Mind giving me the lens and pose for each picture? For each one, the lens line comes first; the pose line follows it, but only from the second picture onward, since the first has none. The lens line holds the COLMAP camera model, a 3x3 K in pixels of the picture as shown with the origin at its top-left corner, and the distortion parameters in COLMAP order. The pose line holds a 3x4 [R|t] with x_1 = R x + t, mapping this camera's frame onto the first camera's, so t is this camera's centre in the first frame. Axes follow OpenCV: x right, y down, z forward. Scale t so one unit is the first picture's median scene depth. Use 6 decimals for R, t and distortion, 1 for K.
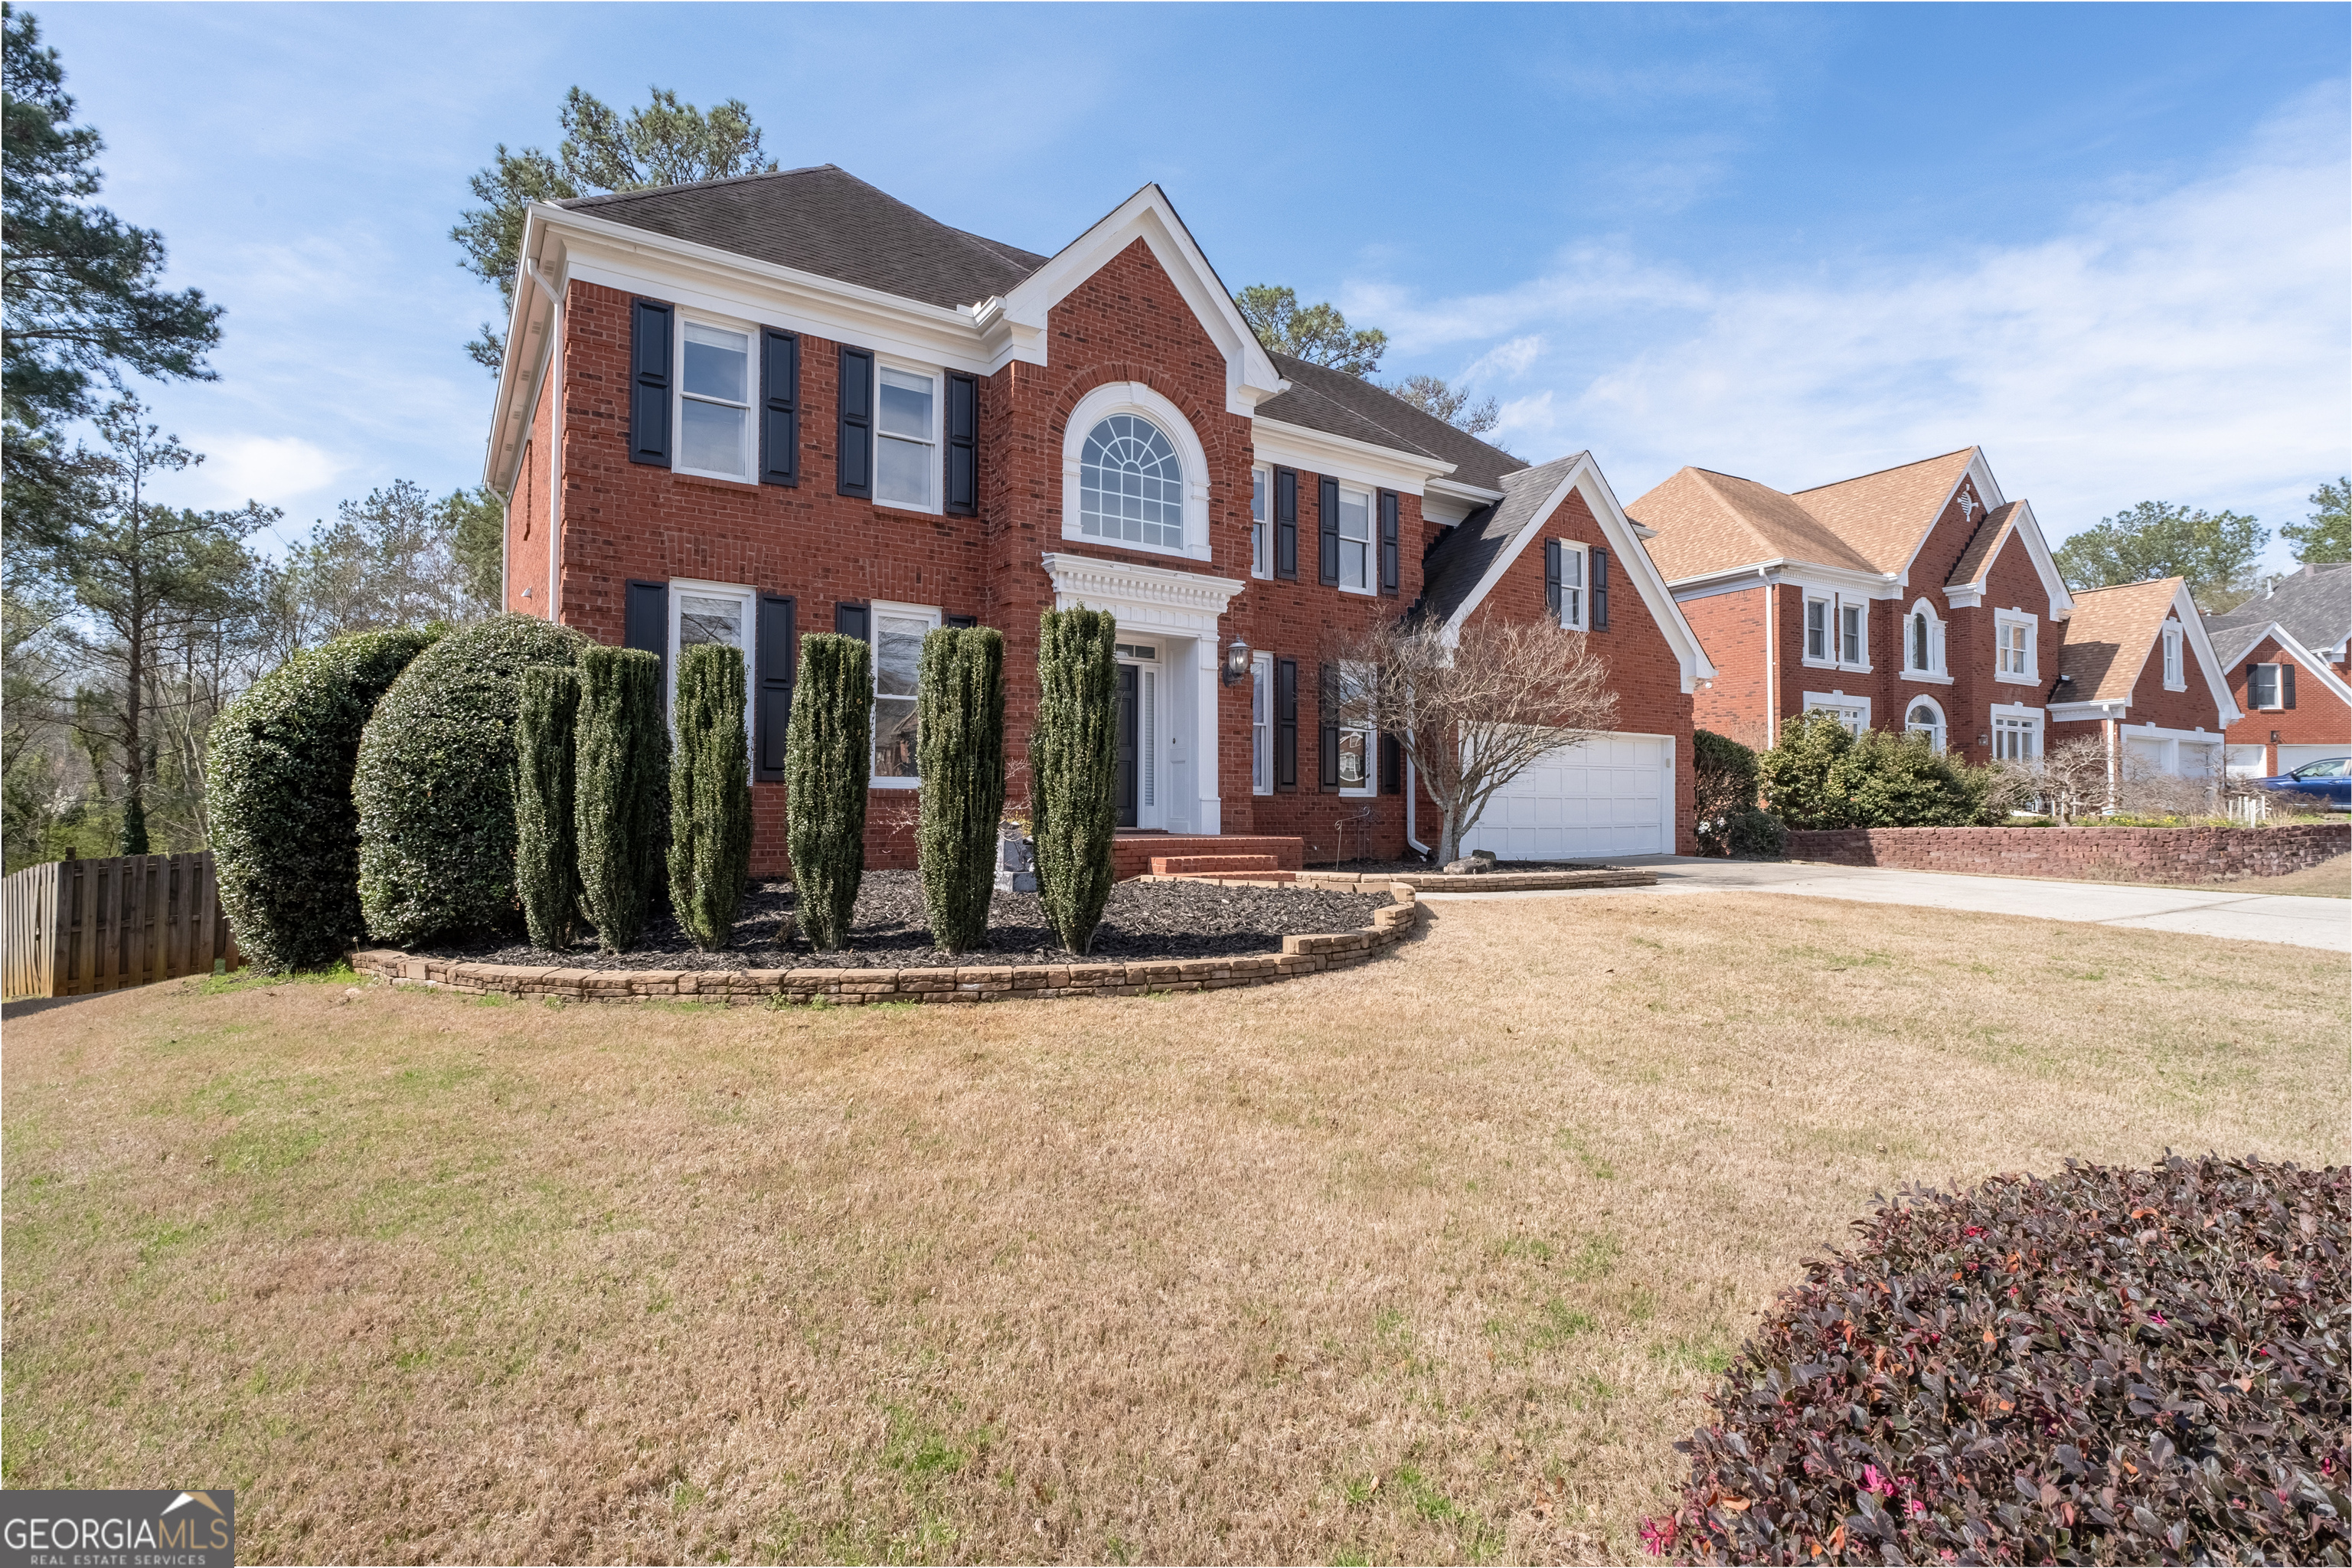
lens RADIAL K [[1146.2, 0, 1177.4], [0, 1146.2, 787.9], [0, 0, 1]] dist [-0.003617, -0.000196]
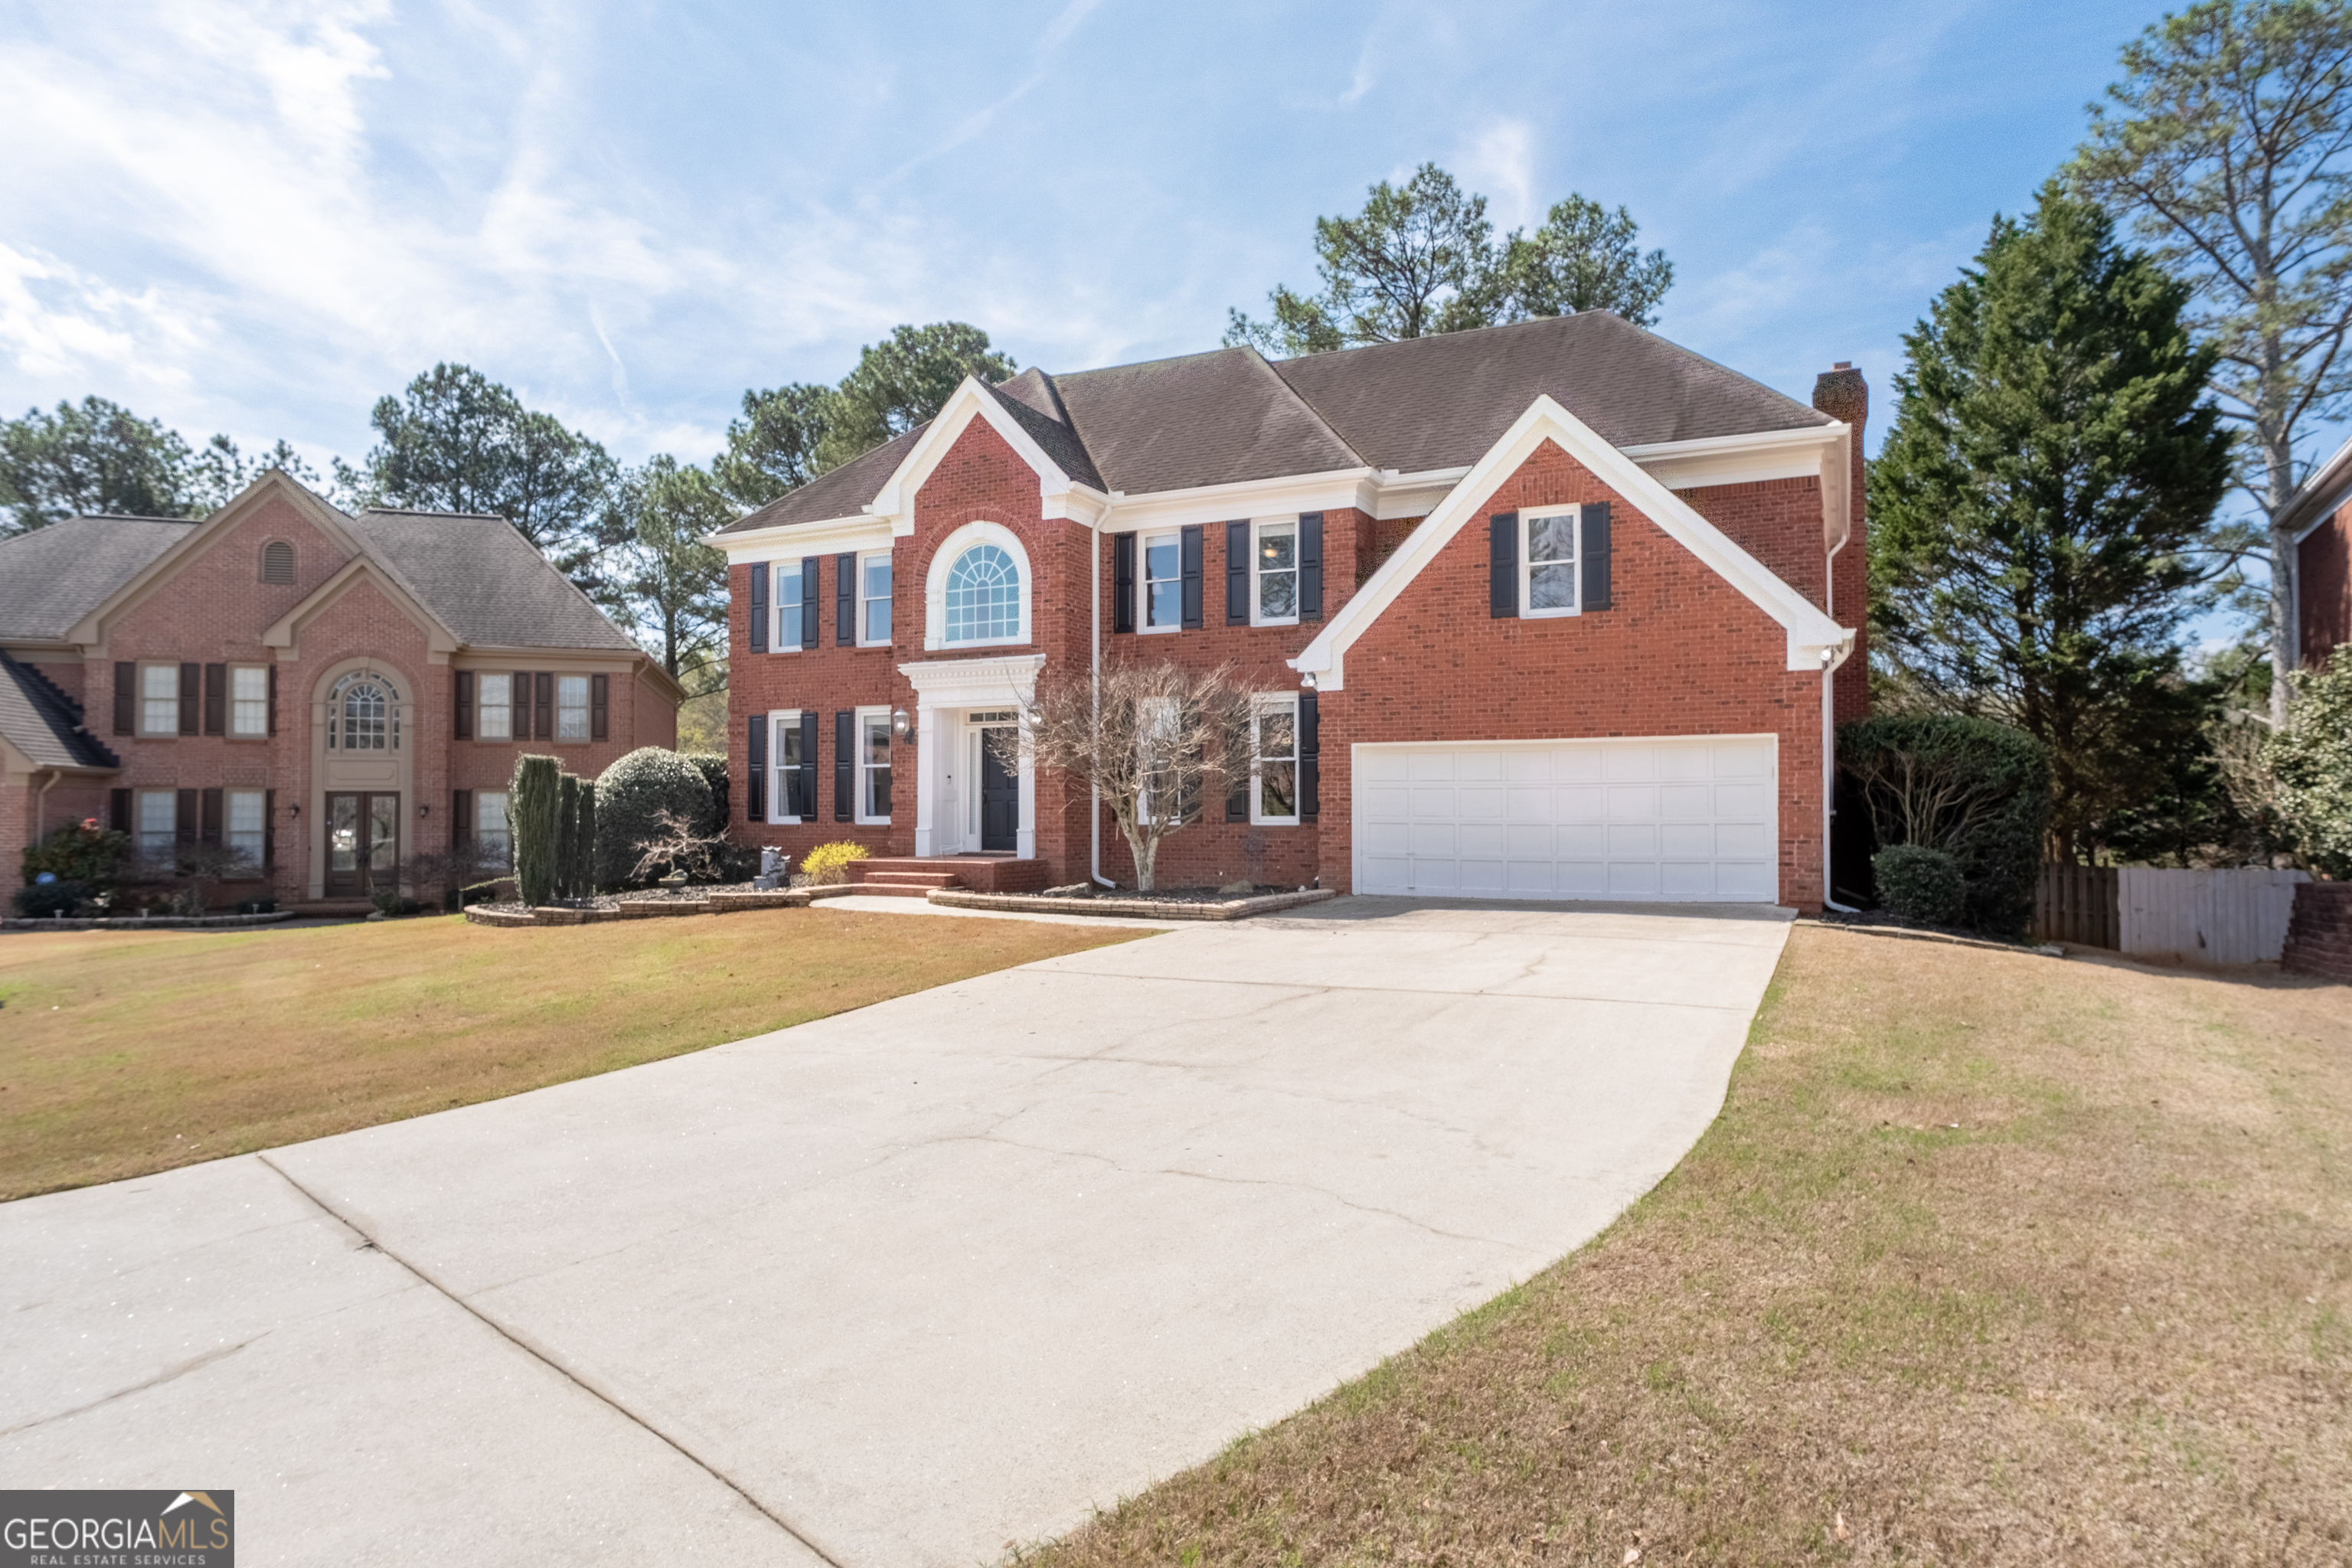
lens RADIAL K [[1355.8, 0, 1182.3], [0, 1355.8, 785.5], [0, 0, 1]] dist [-0.003086, 0.000117]
pose [[0.489229, -0.022230, -0.871872, 1.523164], [0.022205, 0.999669, -0.013029, -0.017951], [0.871873, -0.012986, 0.489561, 0.442581]]
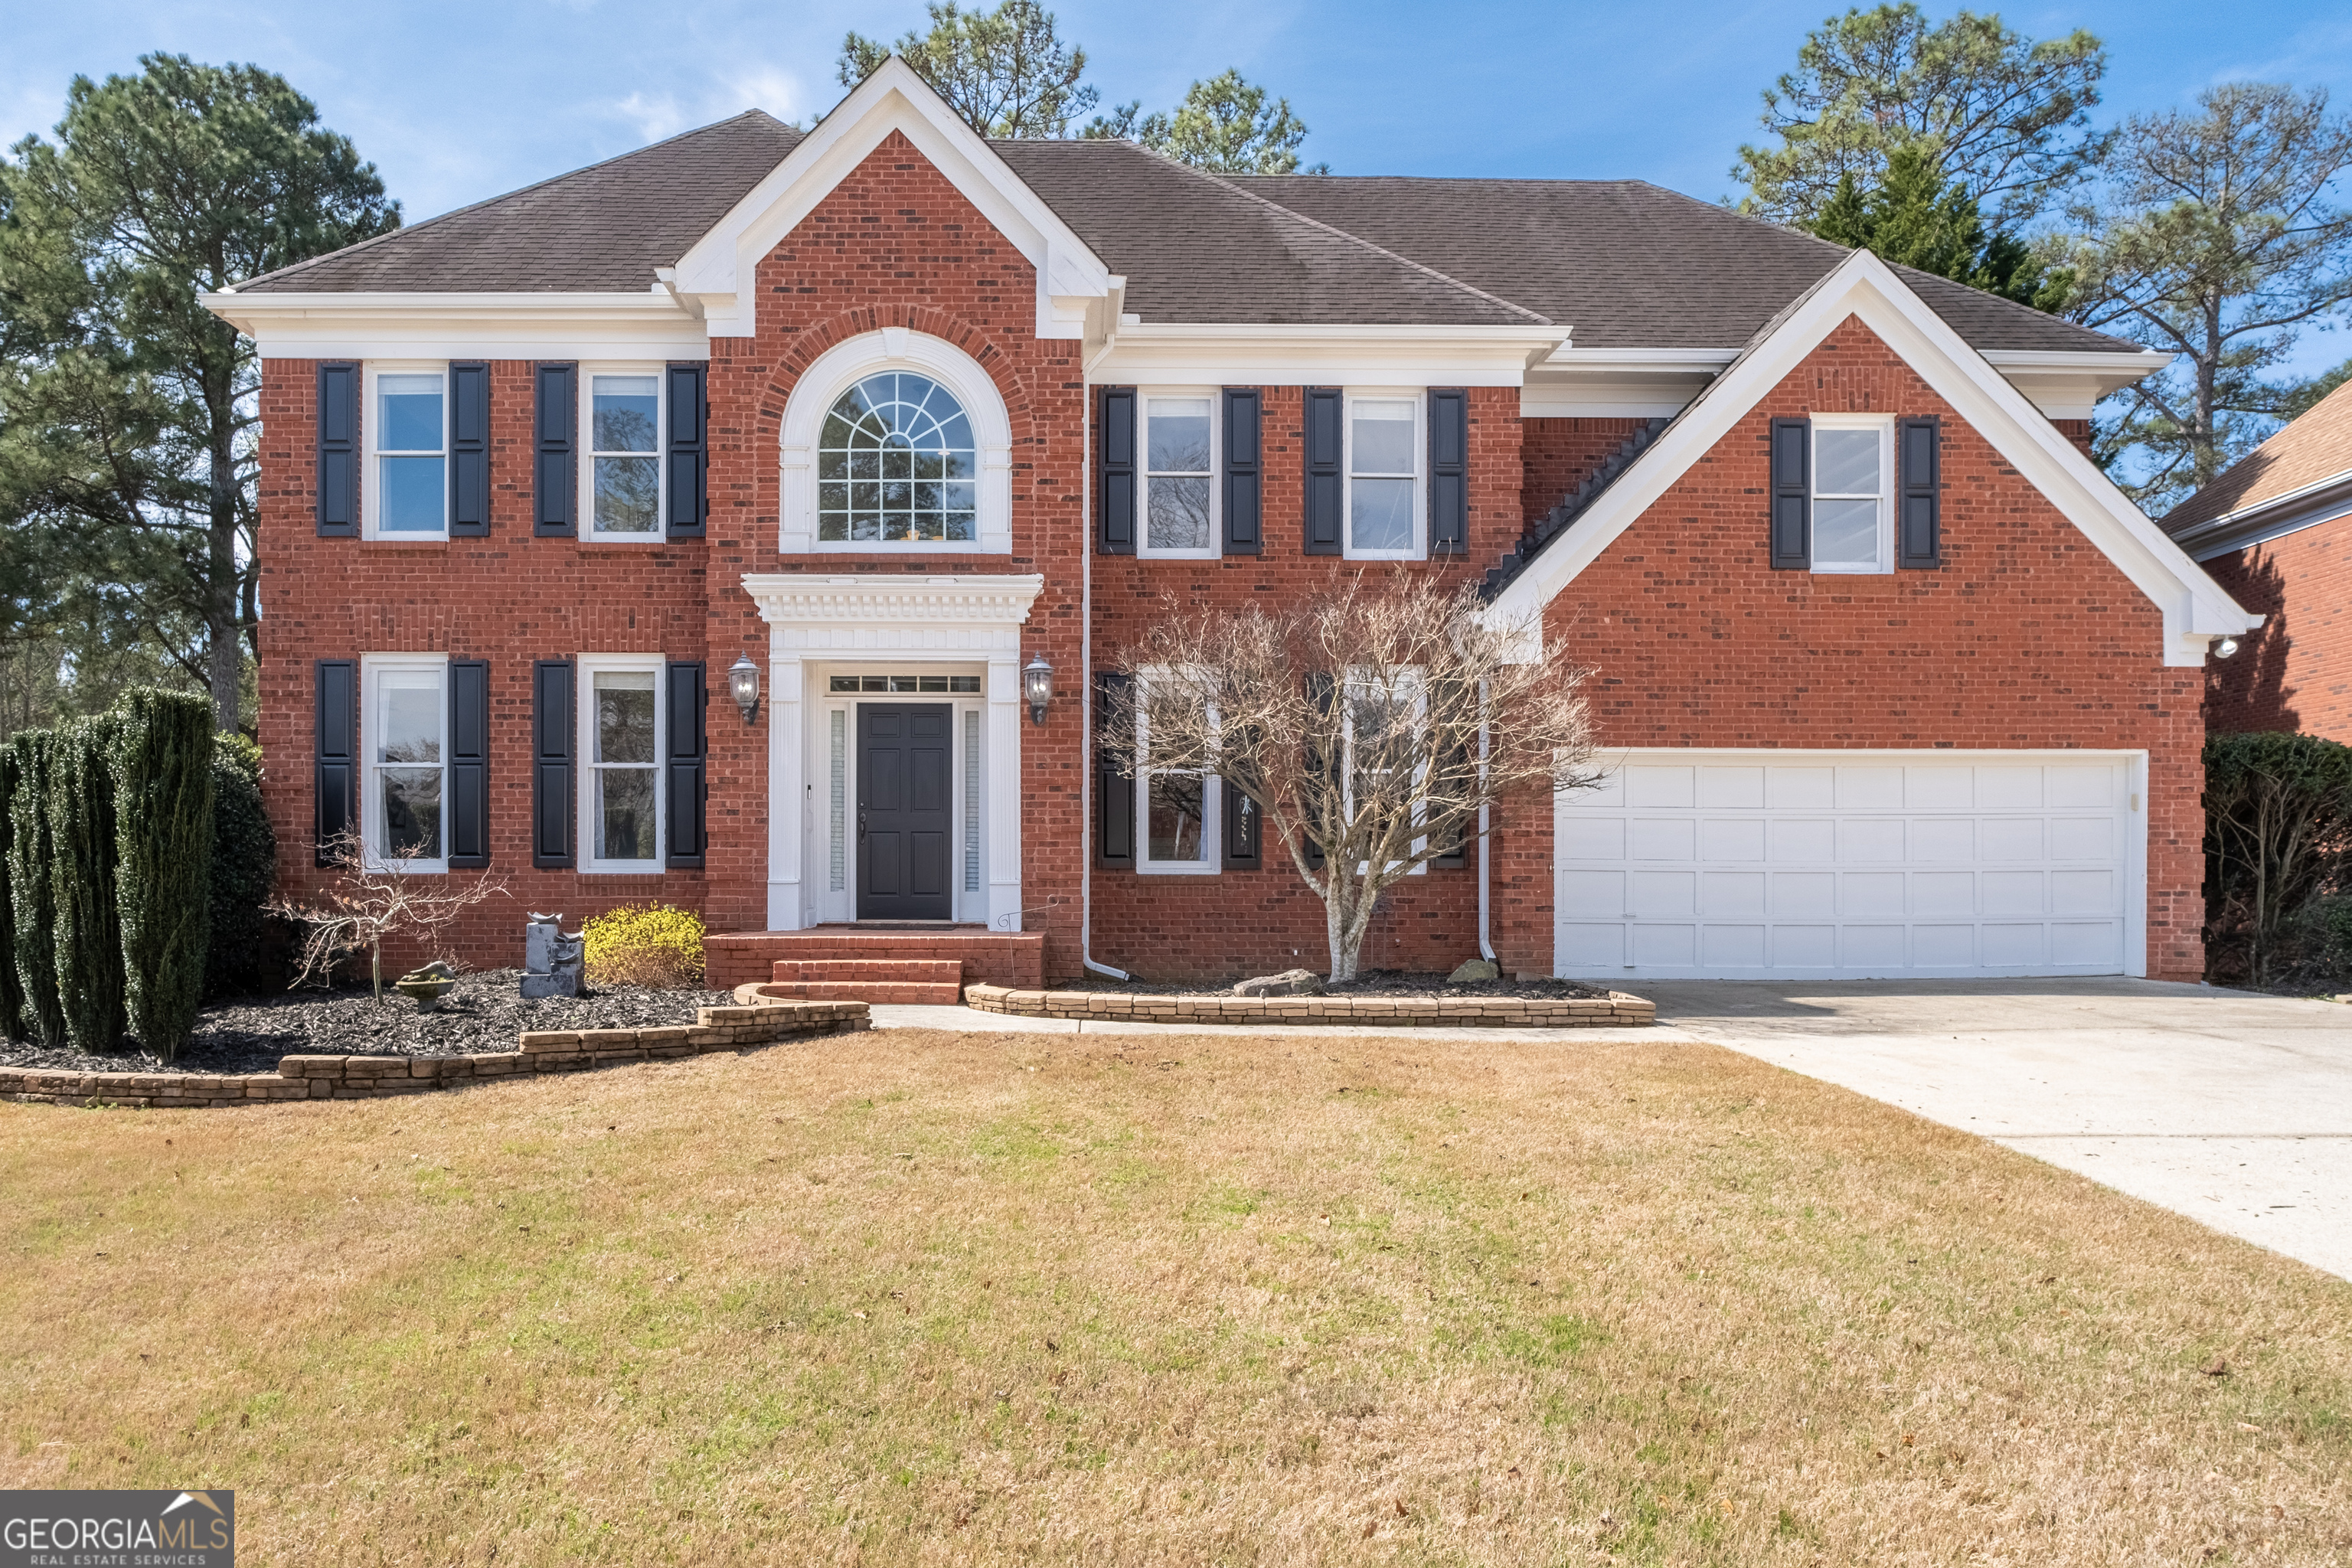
lens RADIAL K [[1647.4, 0, 1112.2], [0, 1647.4, 904.3], [0, 0, 1]] dist [-0.005438, -0.001459]
pose [[0.834095, 0.003071, -0.551612, 0.706288], [0.014482, 0.999518, 0.027462, -0.004334], [0.551430, -0.030894, 0.833649, 0.176001]]
